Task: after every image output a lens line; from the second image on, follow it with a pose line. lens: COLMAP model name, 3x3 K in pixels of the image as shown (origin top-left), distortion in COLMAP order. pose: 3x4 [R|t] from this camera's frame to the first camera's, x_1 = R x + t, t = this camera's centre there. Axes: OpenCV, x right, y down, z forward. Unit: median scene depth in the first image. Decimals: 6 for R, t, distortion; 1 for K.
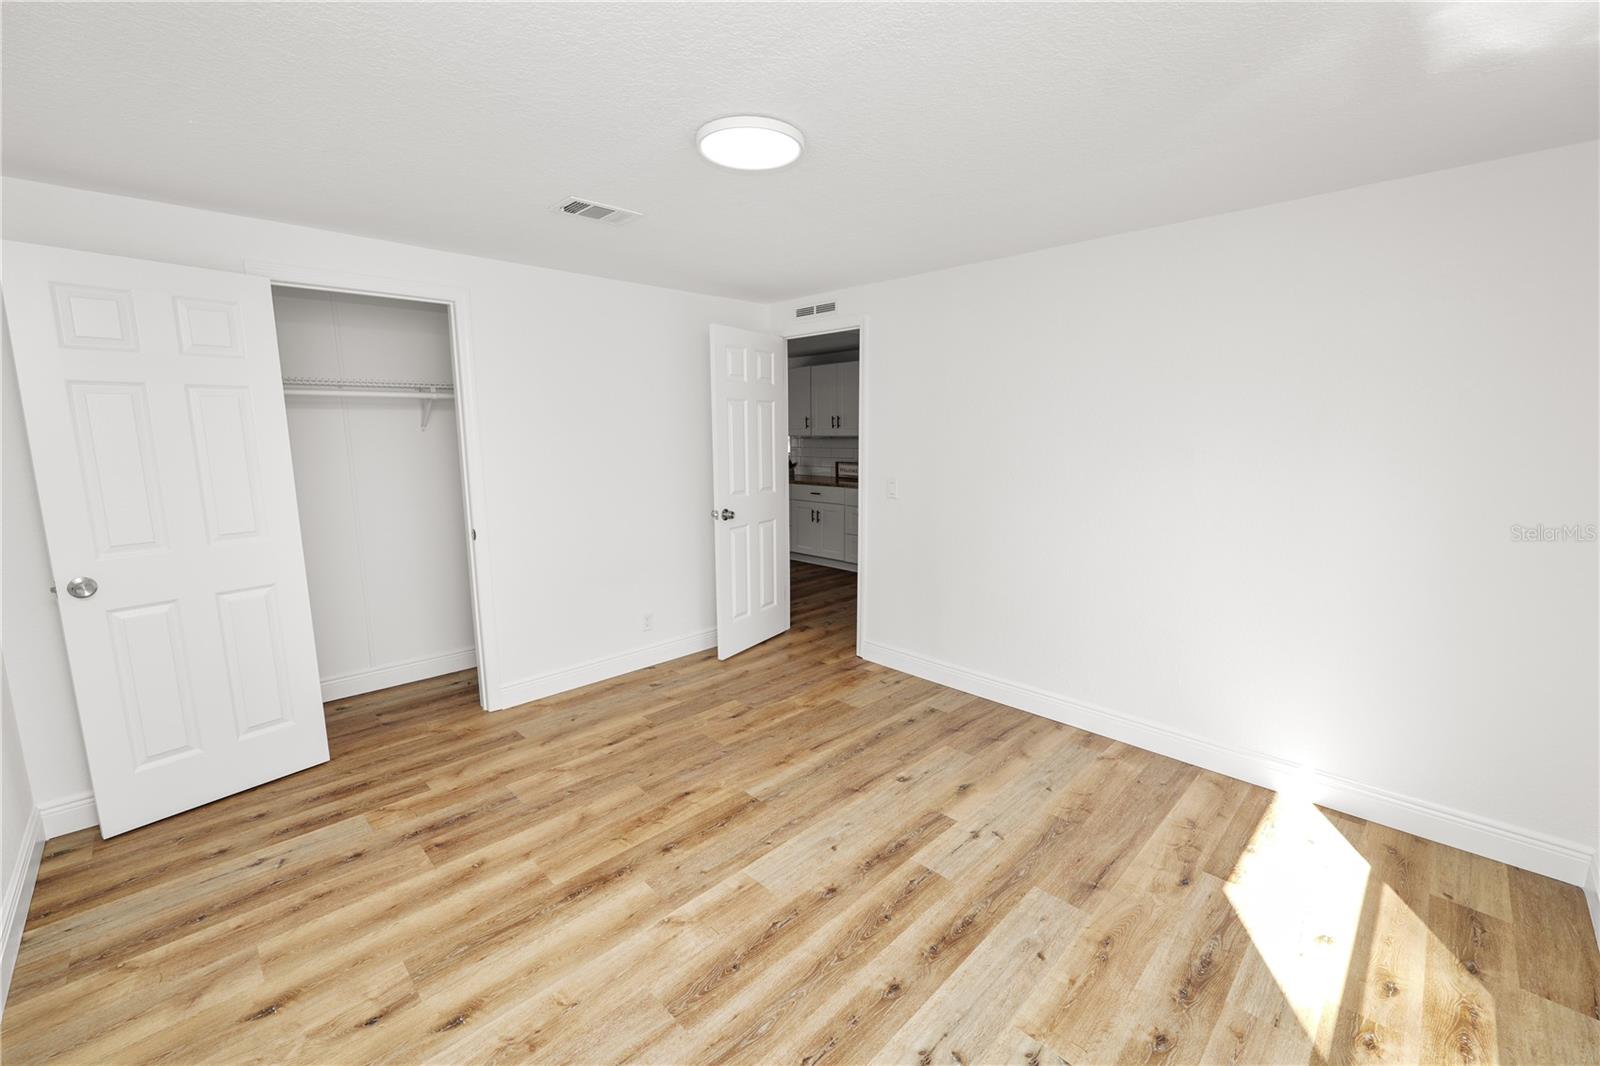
lens RADIAL K [[651.1, 0, 800.0], [0, 651.1, 535.3], [0, 0, 1]] dist [-0.013451, 0.001088]
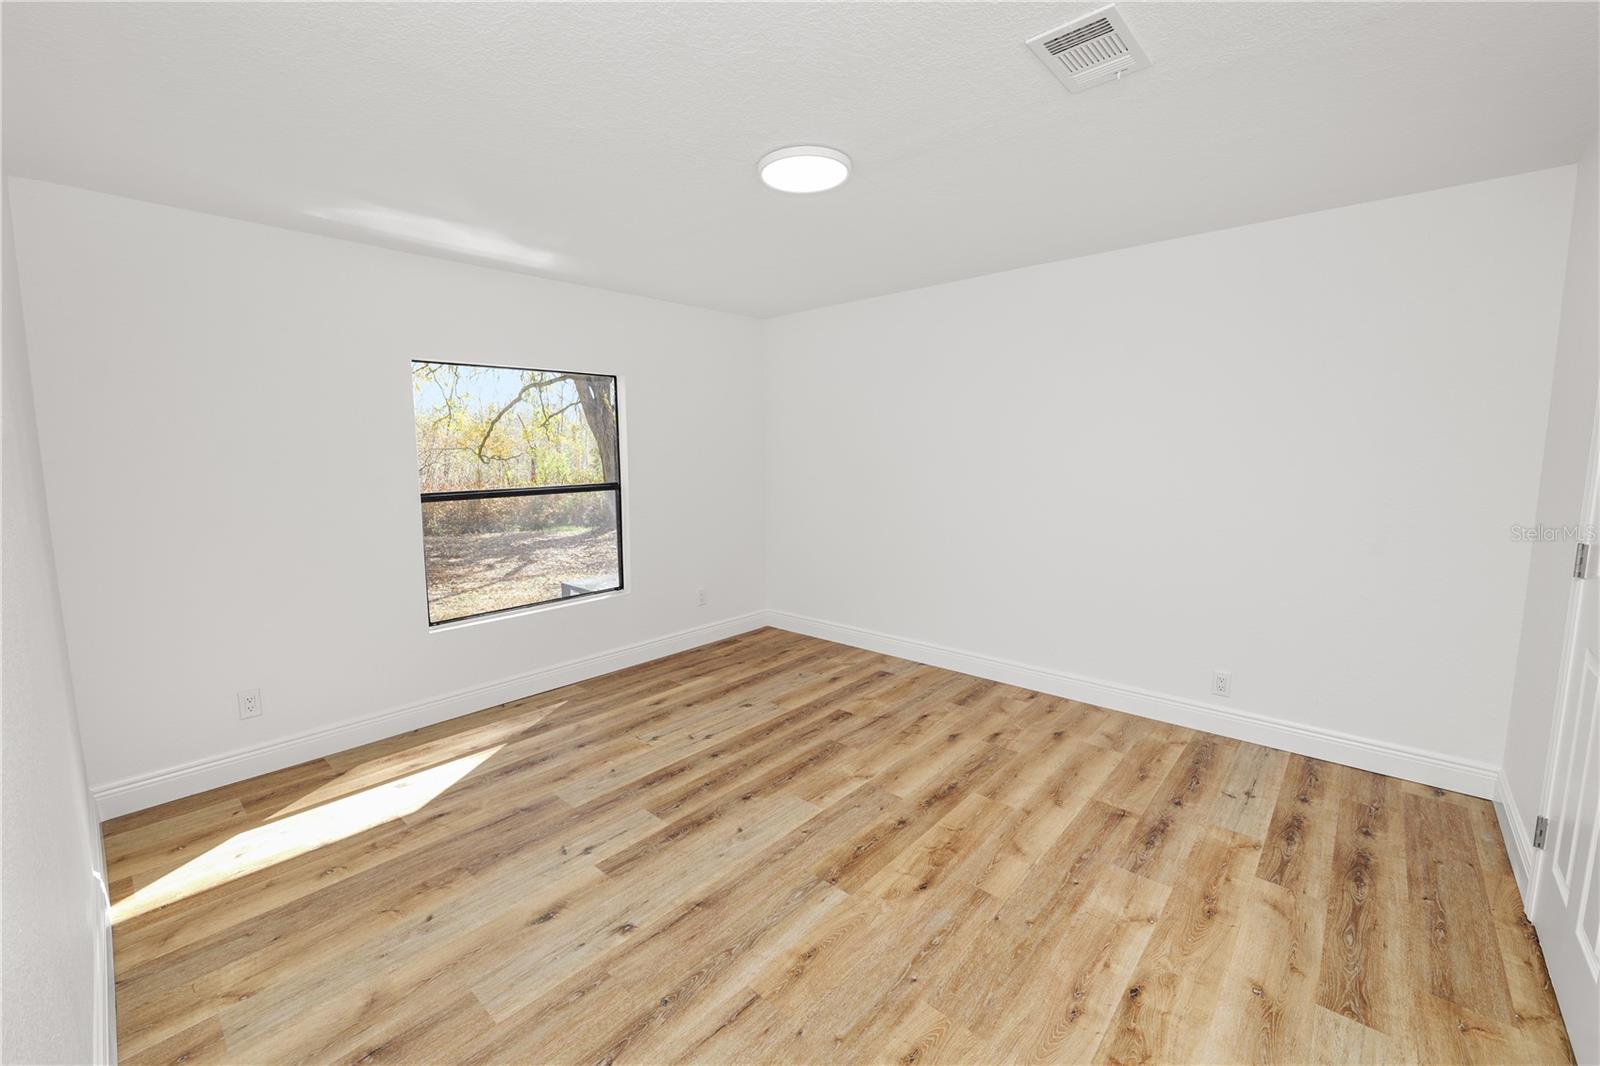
lens RADIAL K [[651.1, 0, 796.5], [0, 651.1, 524.3], [0, 0, 1]] dist [-0.013451, 0.001088]
pose [[-0.998425, 0.019454, -0.052630, 0.007948], [0.004189, 0.961196, 0.275833, -0.256096], [0.055954, 0.275178, -0.959764, 1.825032]]
